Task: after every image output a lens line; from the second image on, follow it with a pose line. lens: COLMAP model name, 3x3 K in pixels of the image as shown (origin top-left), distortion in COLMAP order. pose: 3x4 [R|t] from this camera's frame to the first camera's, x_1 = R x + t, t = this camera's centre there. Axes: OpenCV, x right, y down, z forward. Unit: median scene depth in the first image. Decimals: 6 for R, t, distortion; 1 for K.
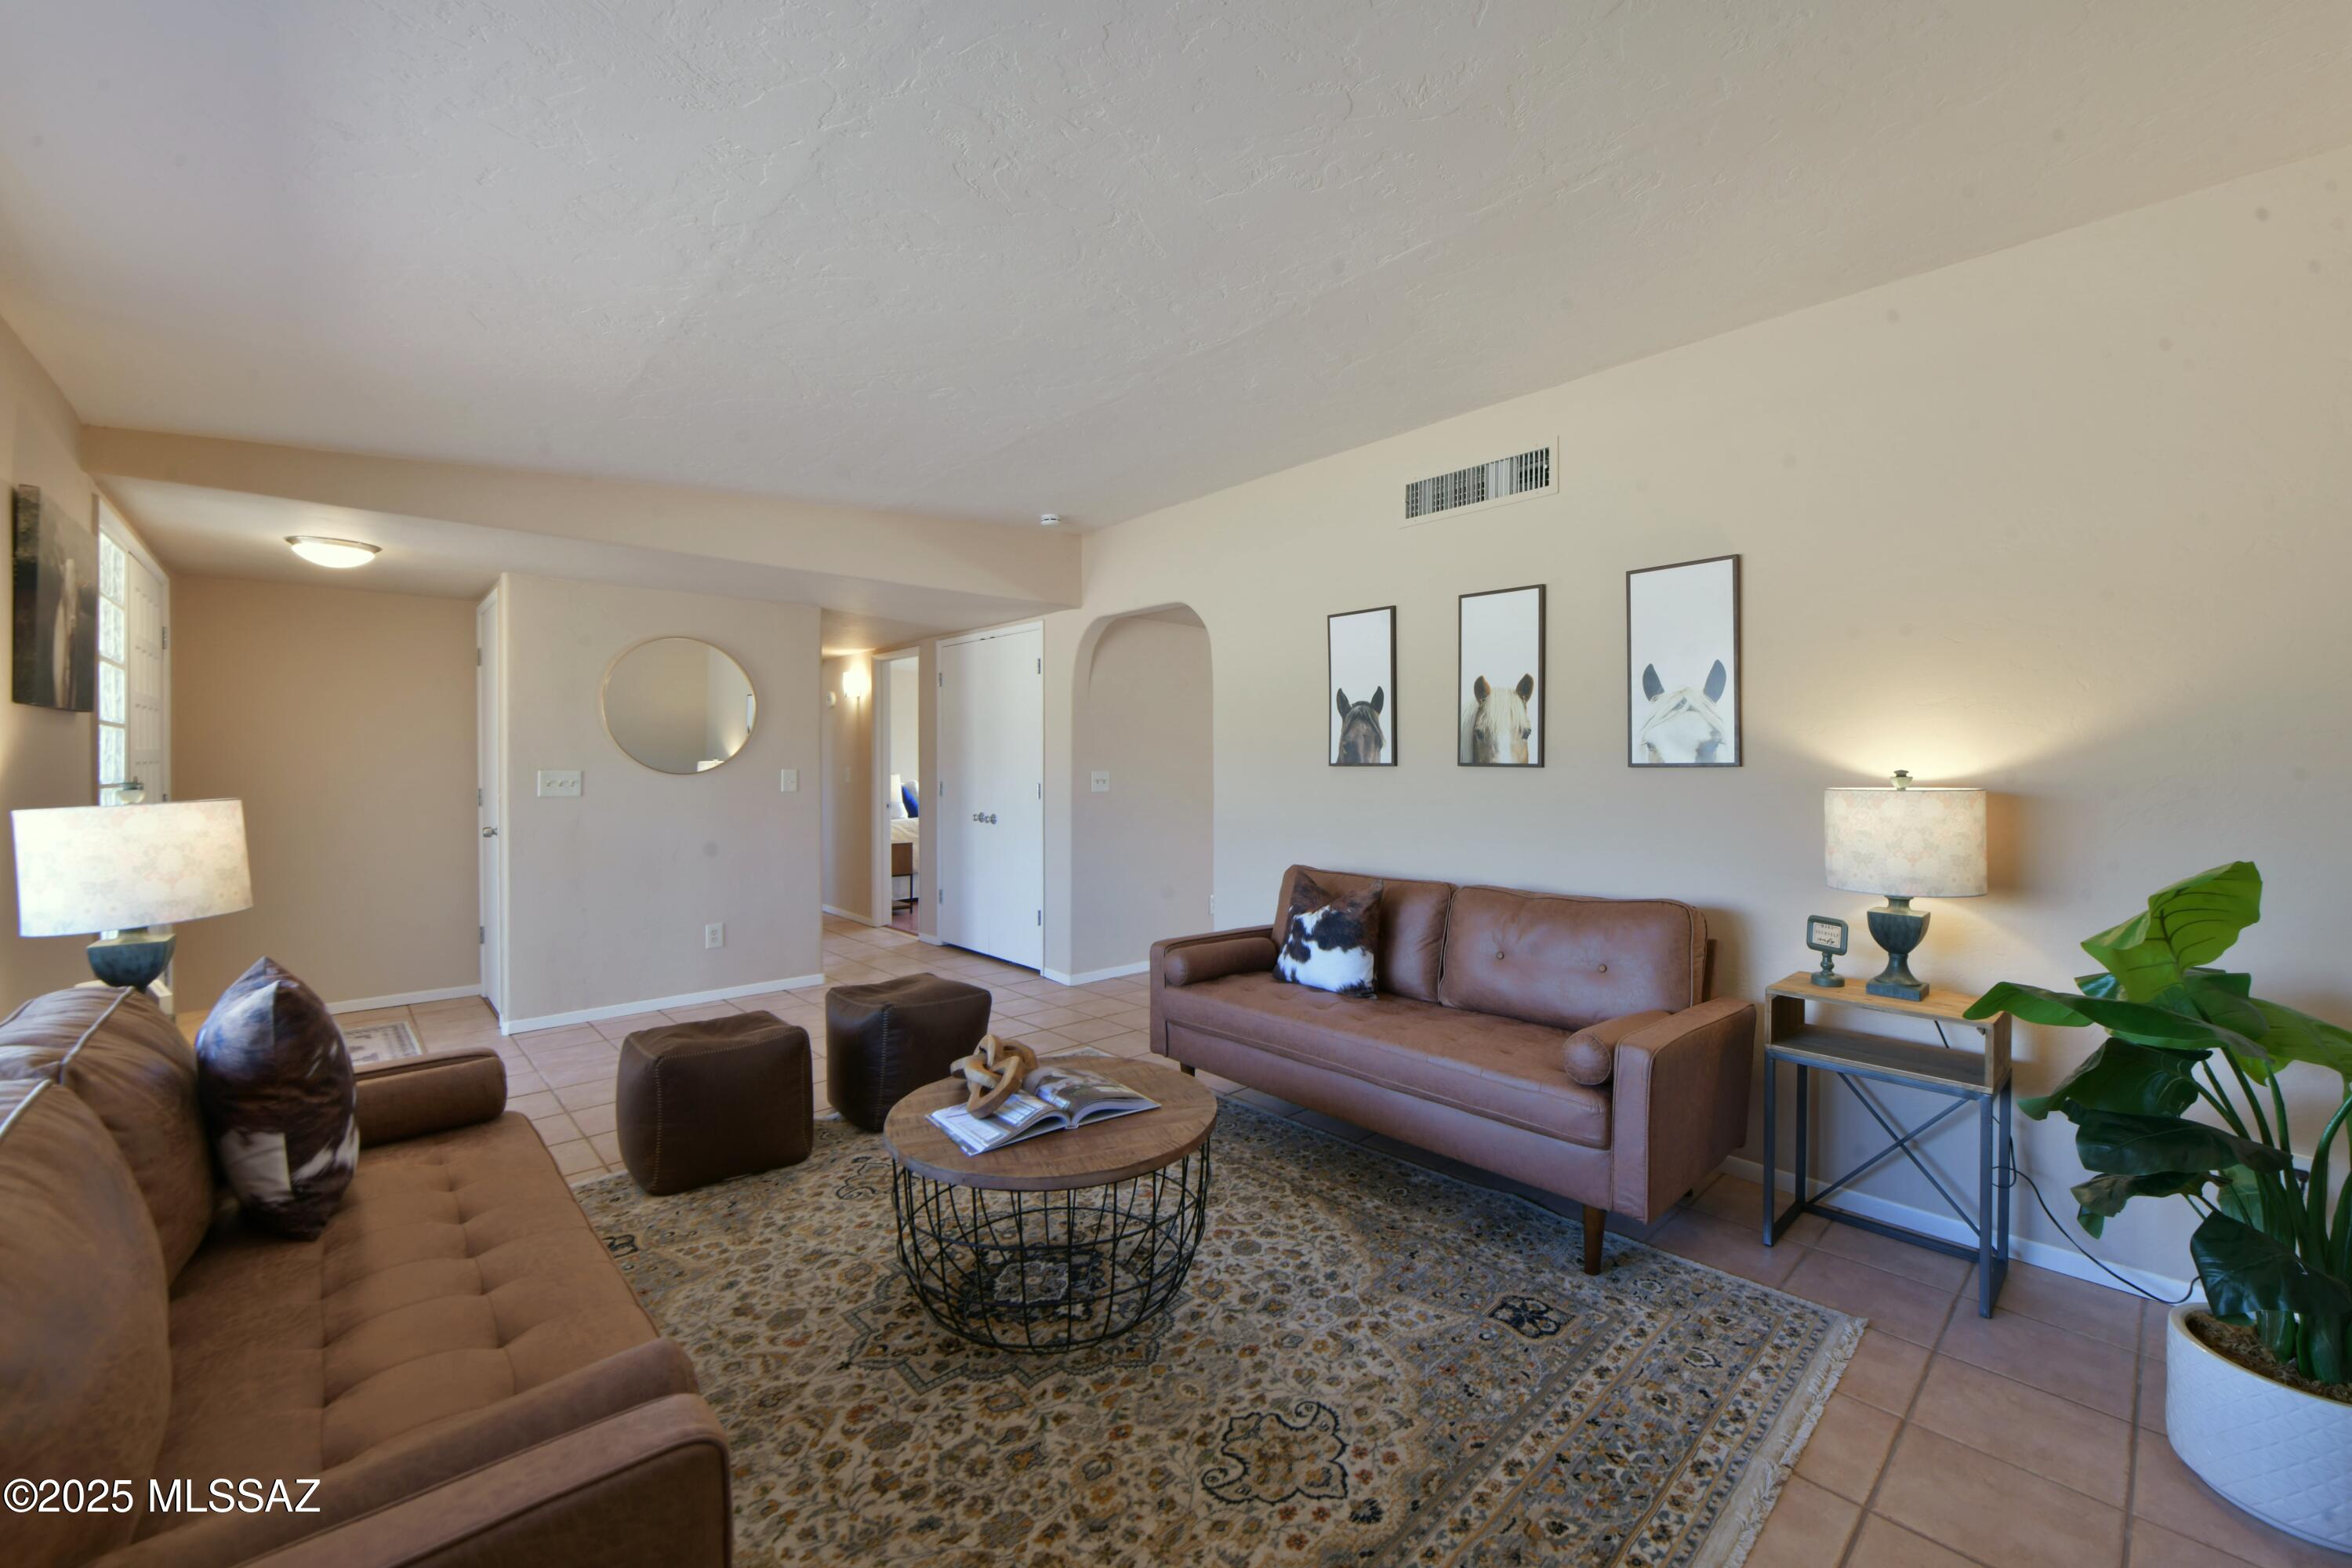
lens RADIAL K [[935.4, 0, 1207.7], [0, 935.4, 768.0], [0, 0, 1]] dist [-0.000013, -0.001091]
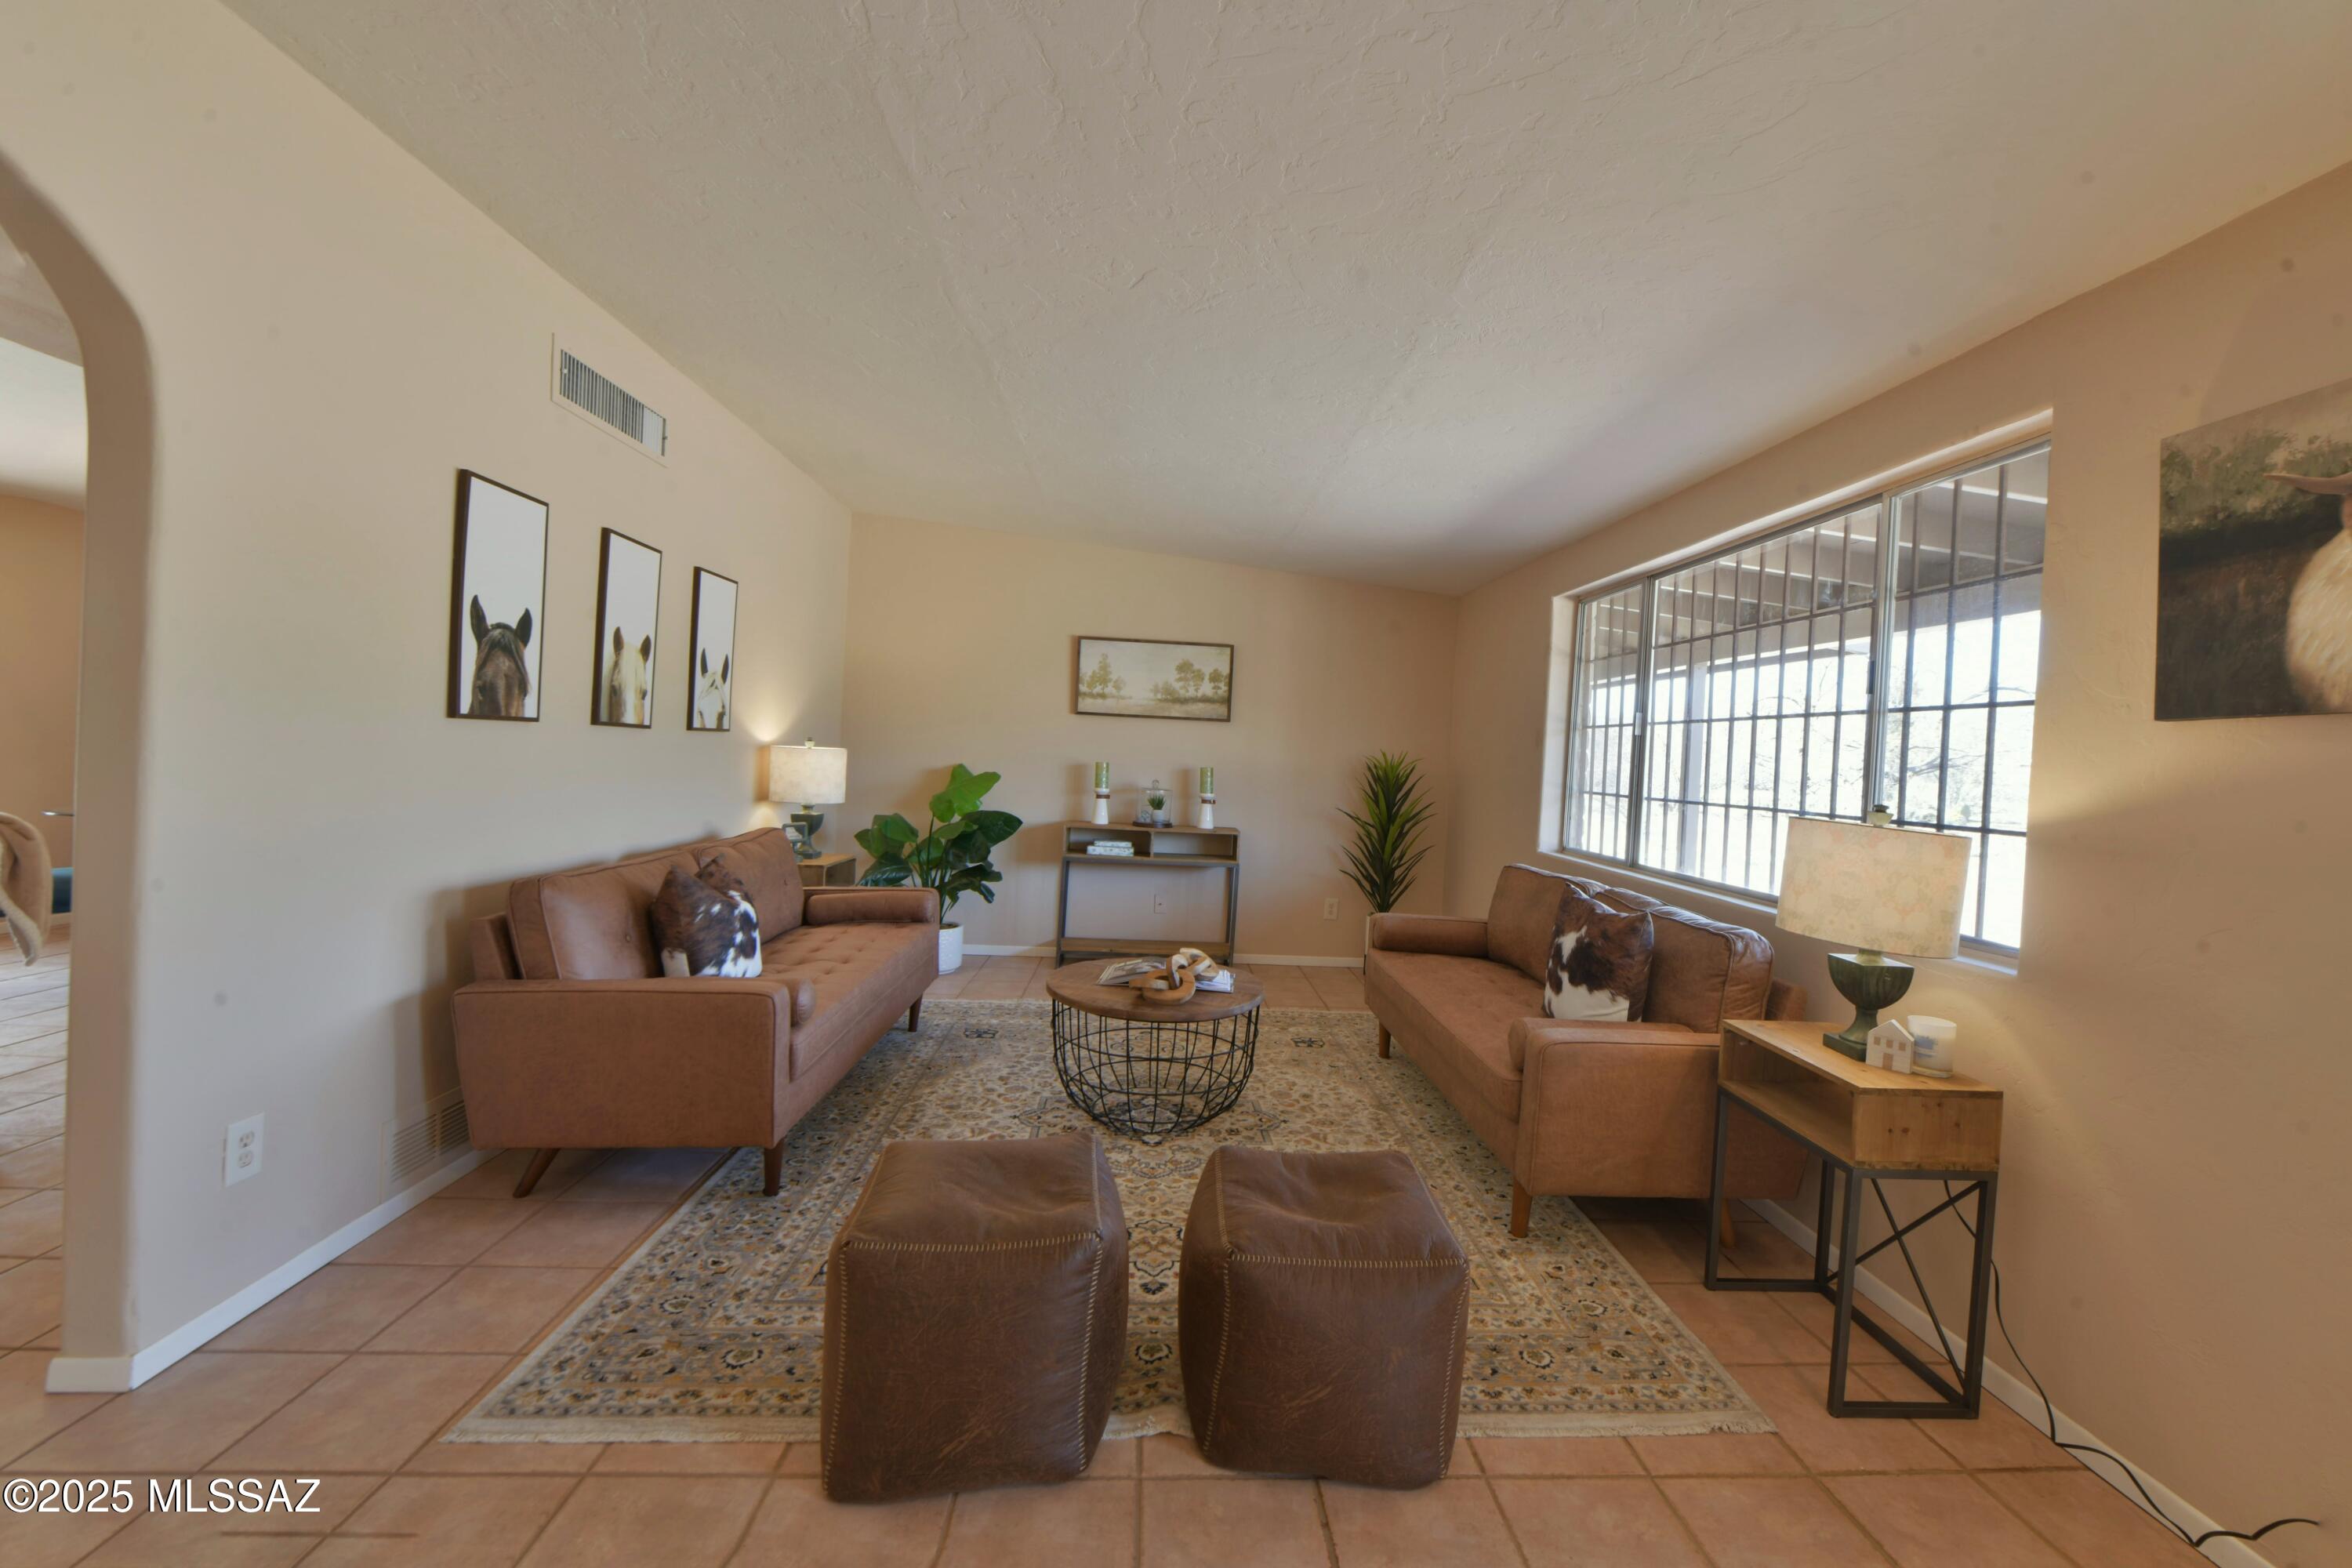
lens RADIAL K [[935.4, 0, 1213.6], [0, 935.4, 762.2], [0, 0, 1]] dist [-0.000013, -0.001091]
pose [[-0.773363, -0.042267, 0.632553, -0.688638], [-0.048024, 0.998814, 0.008025, -0.001655], [-0.632142, -0.024171, -0.774475, 1.249280]]
